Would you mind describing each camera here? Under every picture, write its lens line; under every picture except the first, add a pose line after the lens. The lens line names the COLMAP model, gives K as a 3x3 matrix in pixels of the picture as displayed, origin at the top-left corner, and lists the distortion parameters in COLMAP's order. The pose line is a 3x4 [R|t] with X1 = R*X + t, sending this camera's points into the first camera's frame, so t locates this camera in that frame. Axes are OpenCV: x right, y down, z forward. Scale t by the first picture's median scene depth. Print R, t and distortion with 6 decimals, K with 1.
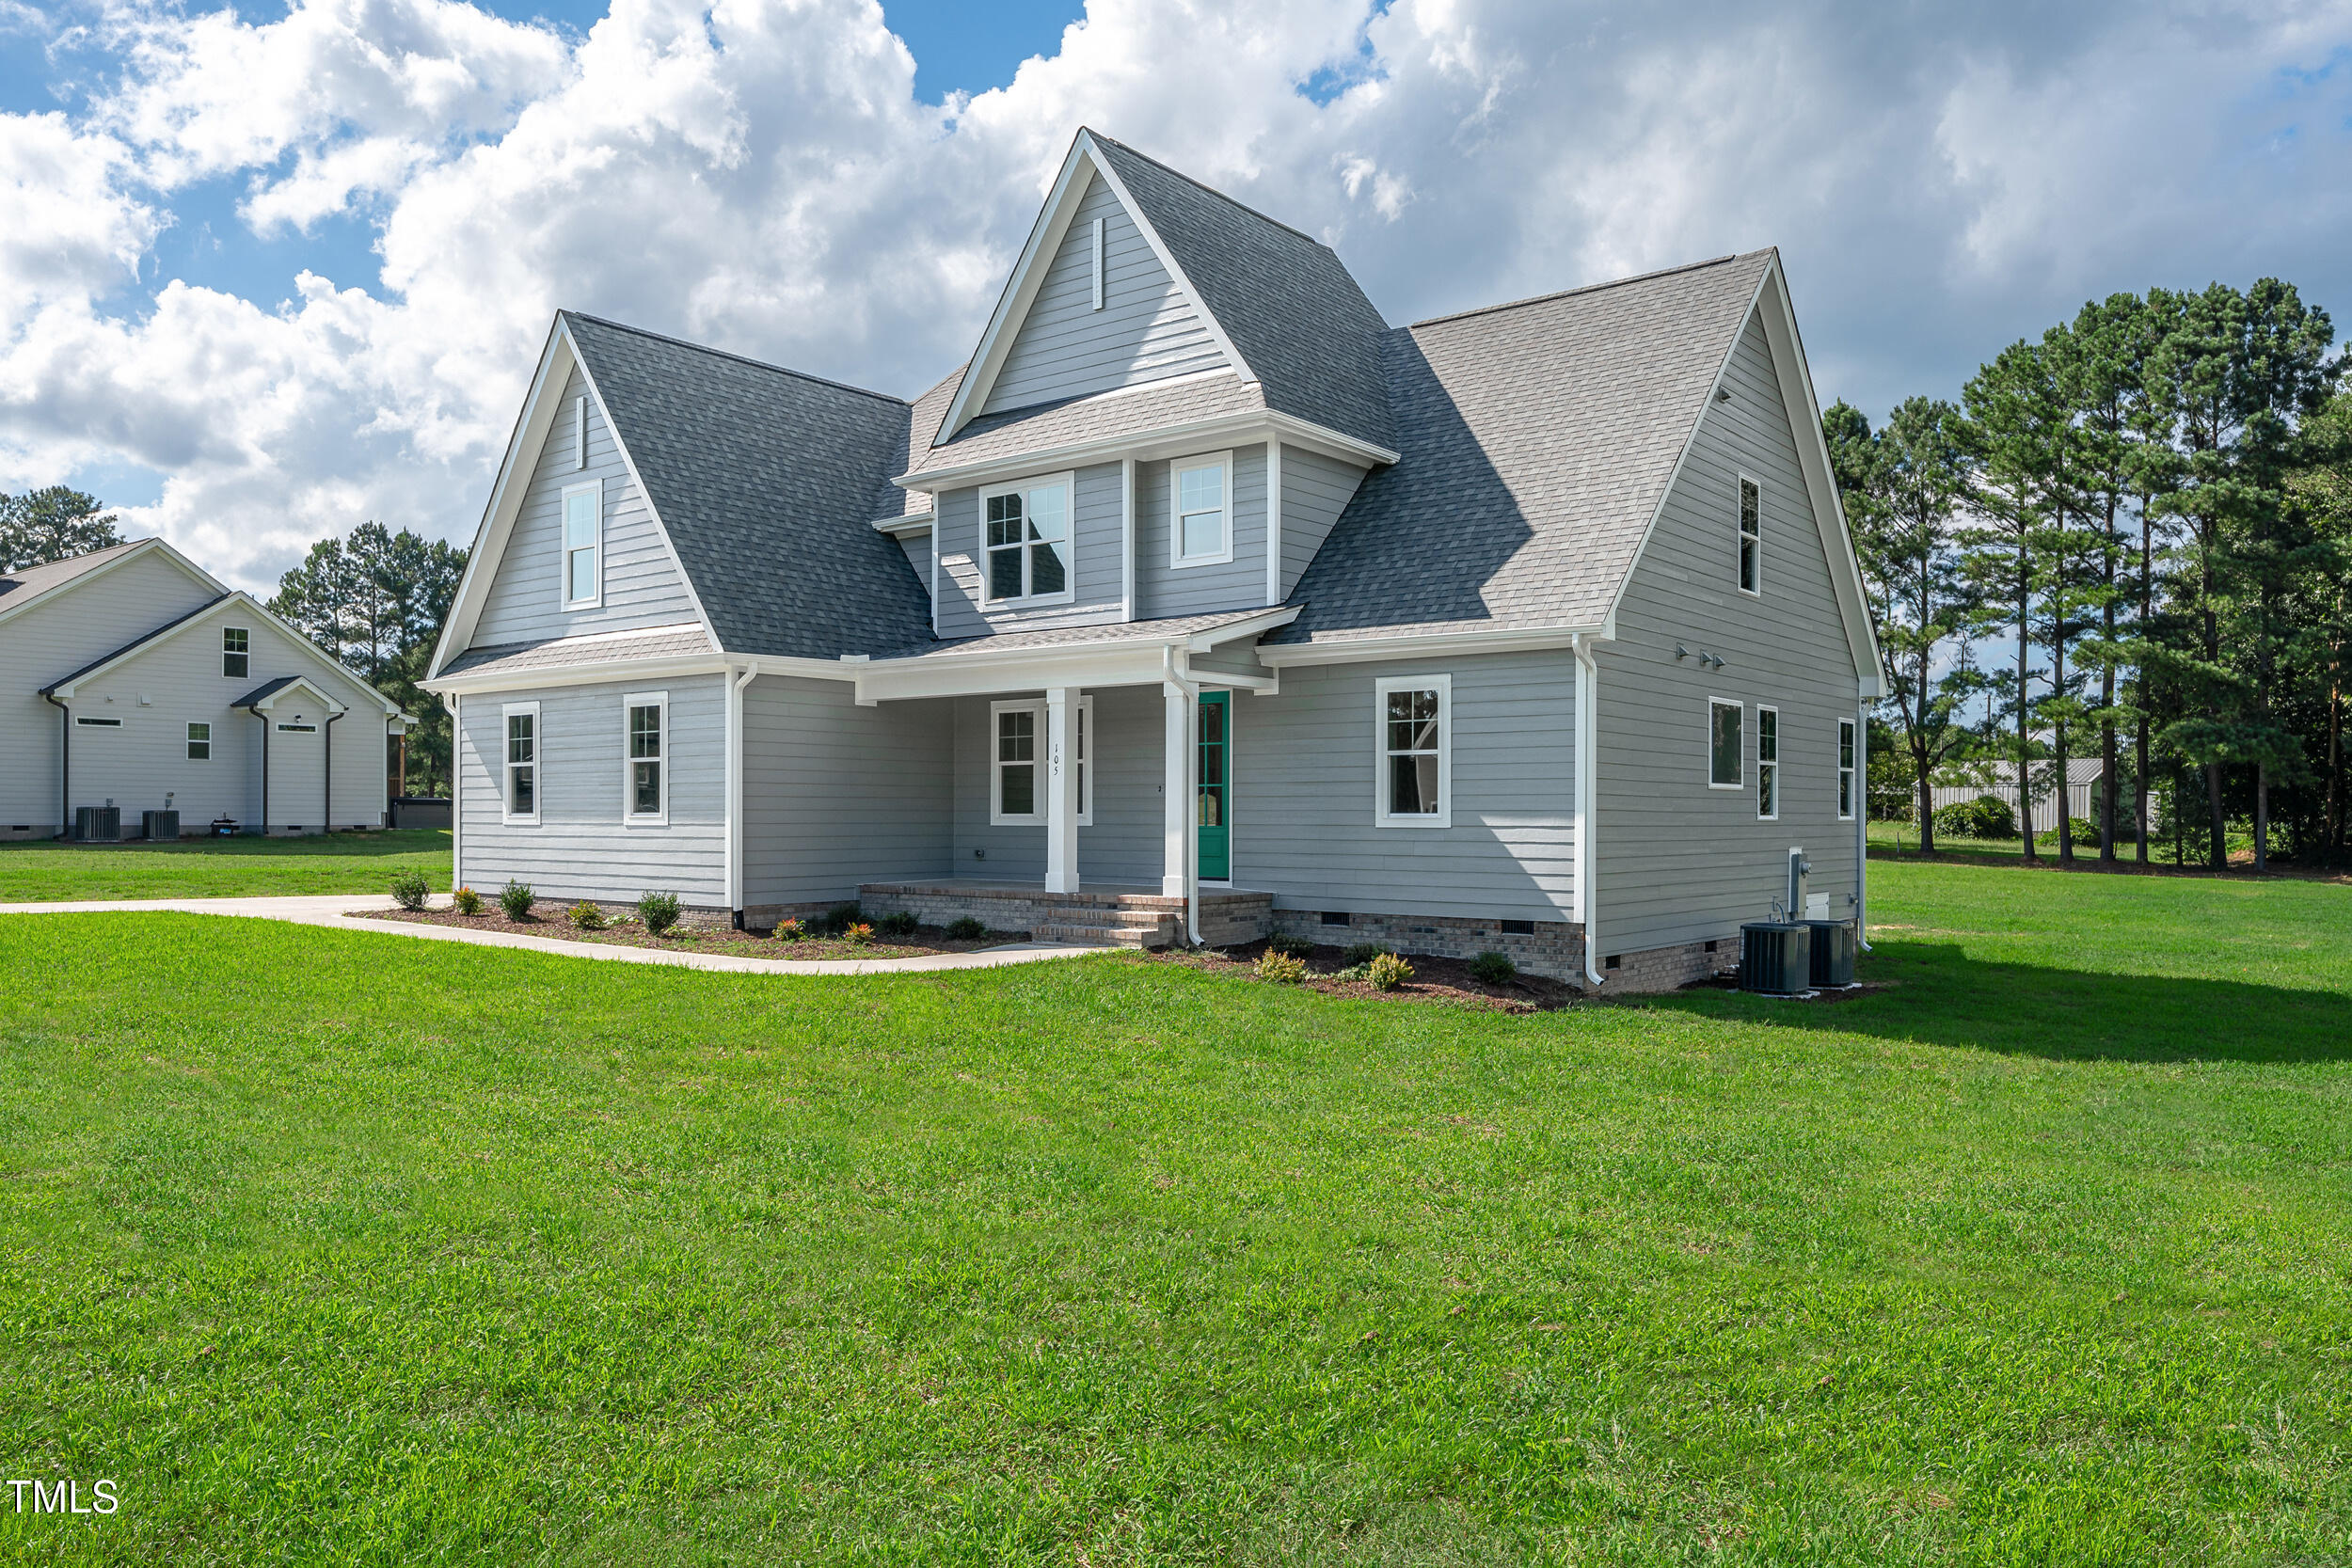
lens RADIAL K [[1678.5, 0, 1189.4], [0, 1678.5, 798.8], [0, 0, 1]] dist [-0.025260, -0.000945]
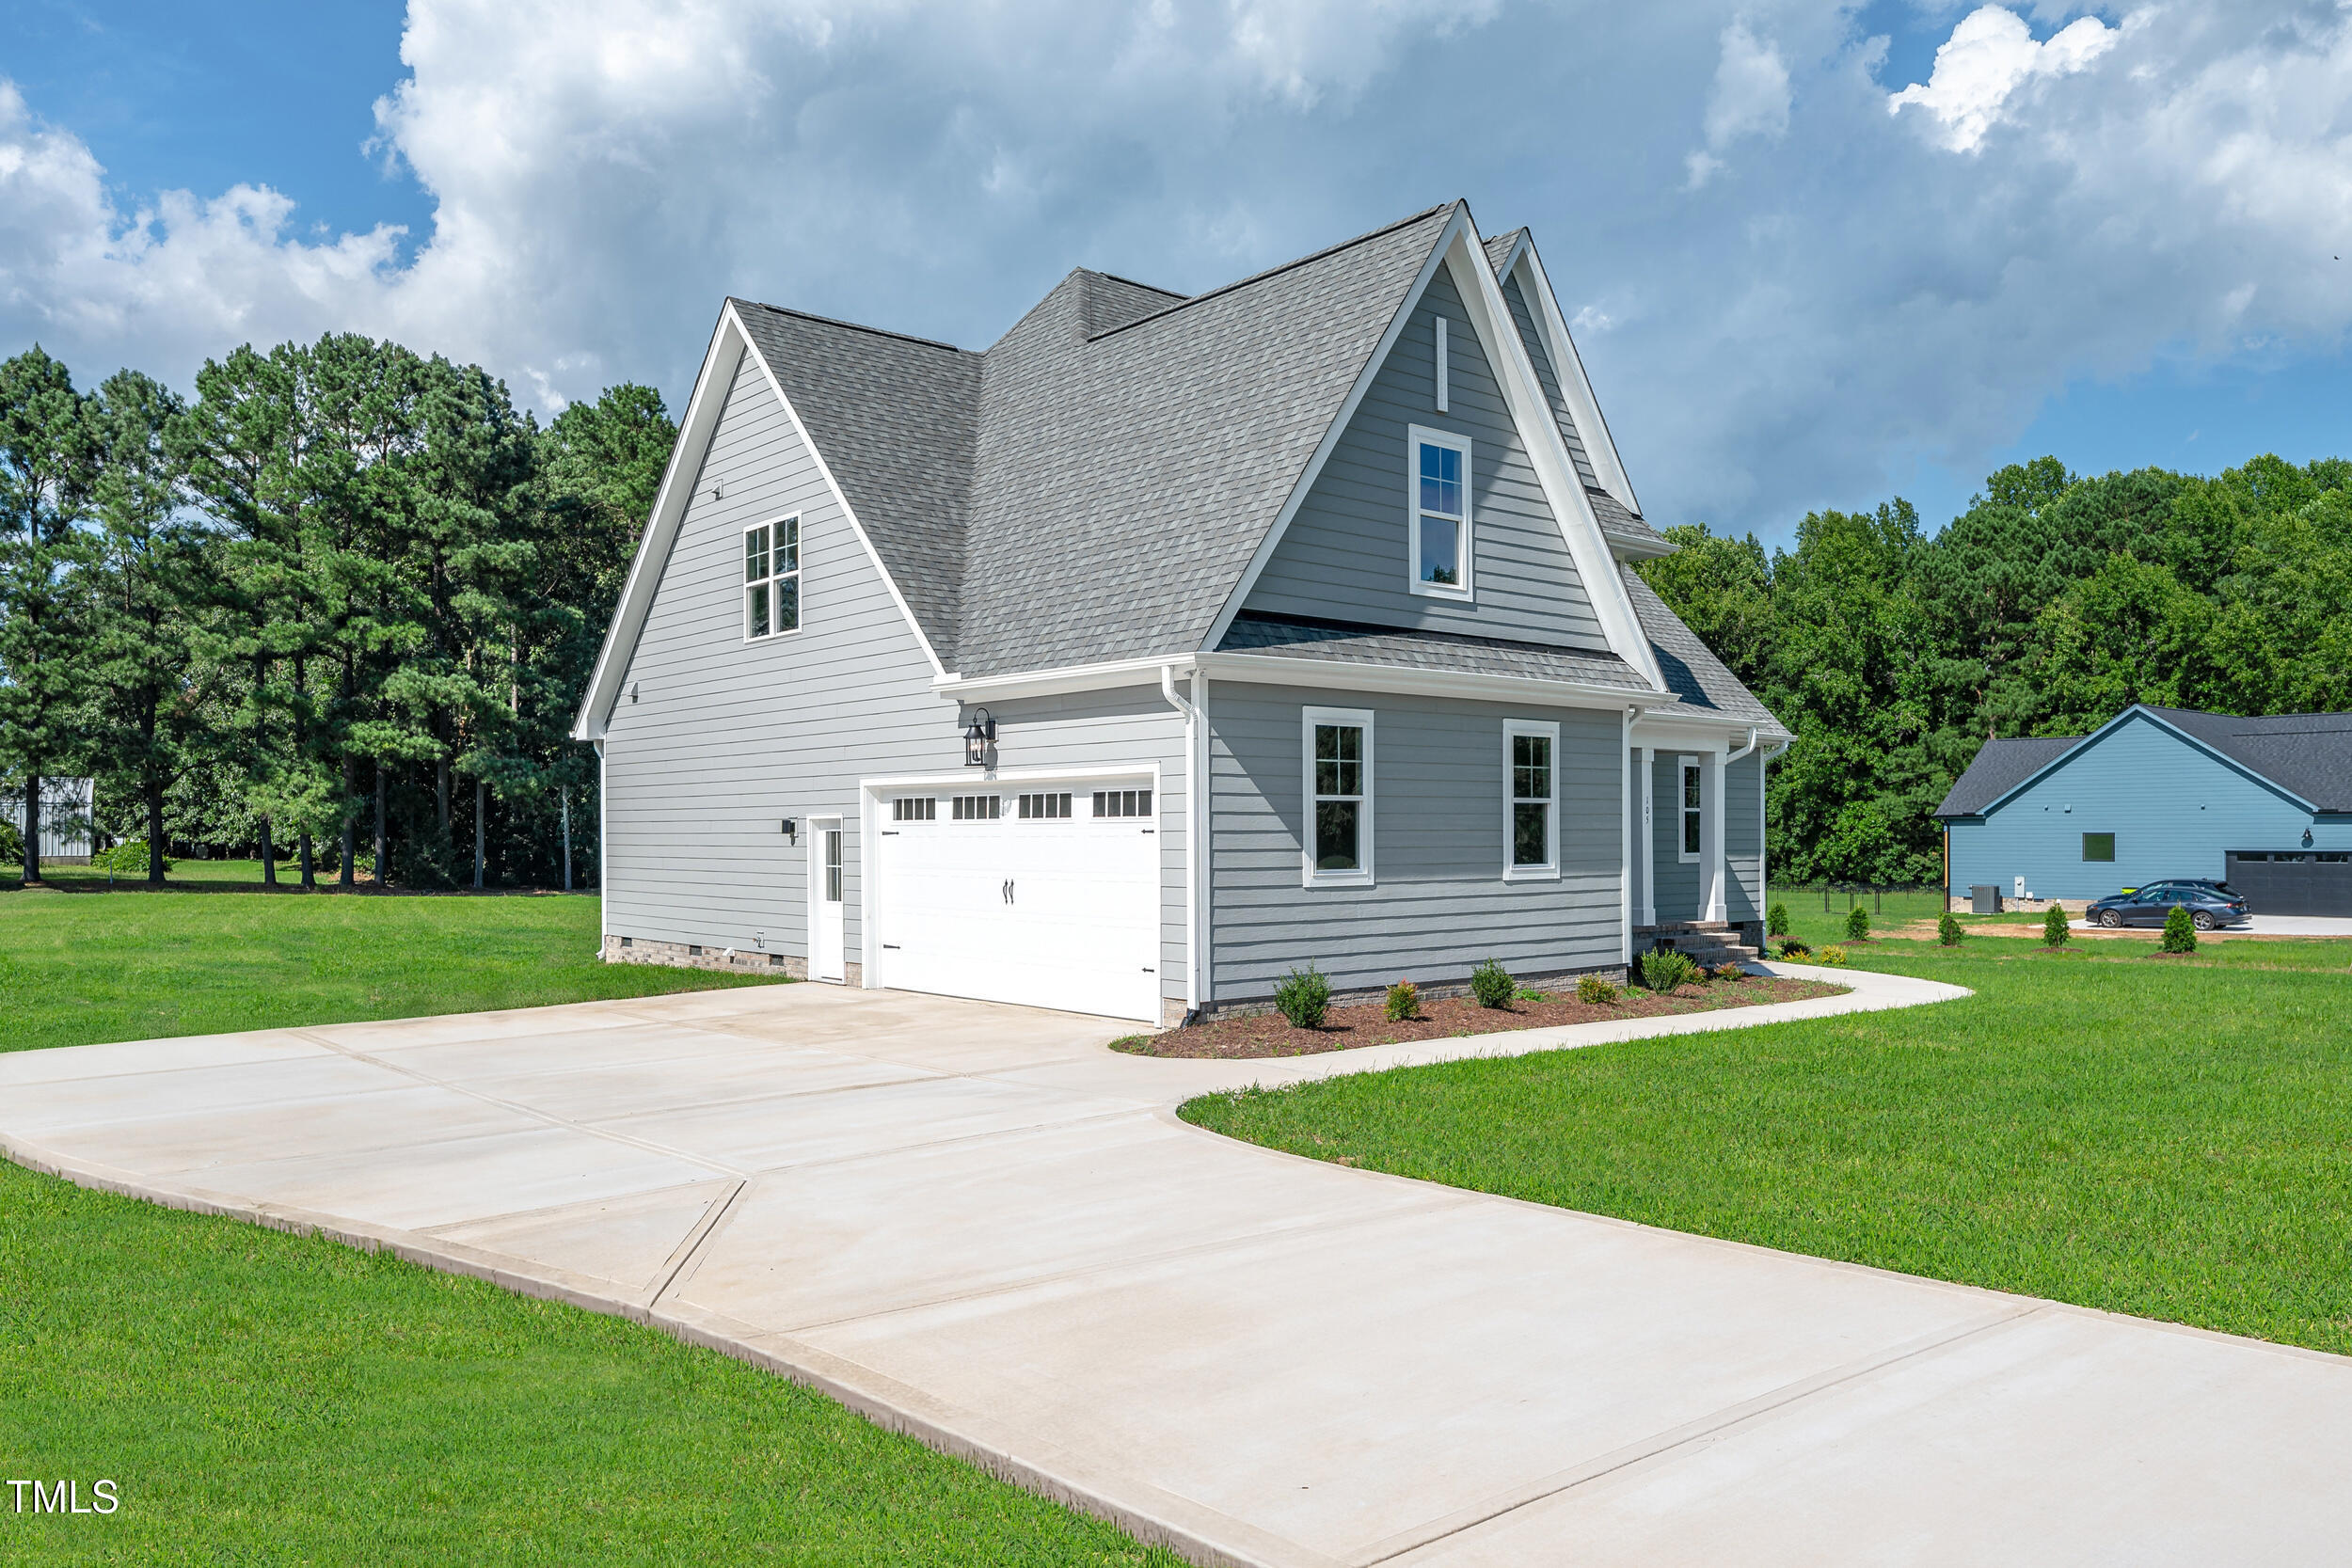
lens RADIAL K [[1678.5, 0, 1189.2], [0, 1678.5, 782.7], [0, 0, 1]] dist [-0.025260, -0.000945]
pose [[0.179847, 0.026092, 0.983348, -1.080746], [-0.007189, 0.999656, -0.025210, -0.009387], [-0.983668, -0.002535, 0.179973, 0.933639]]
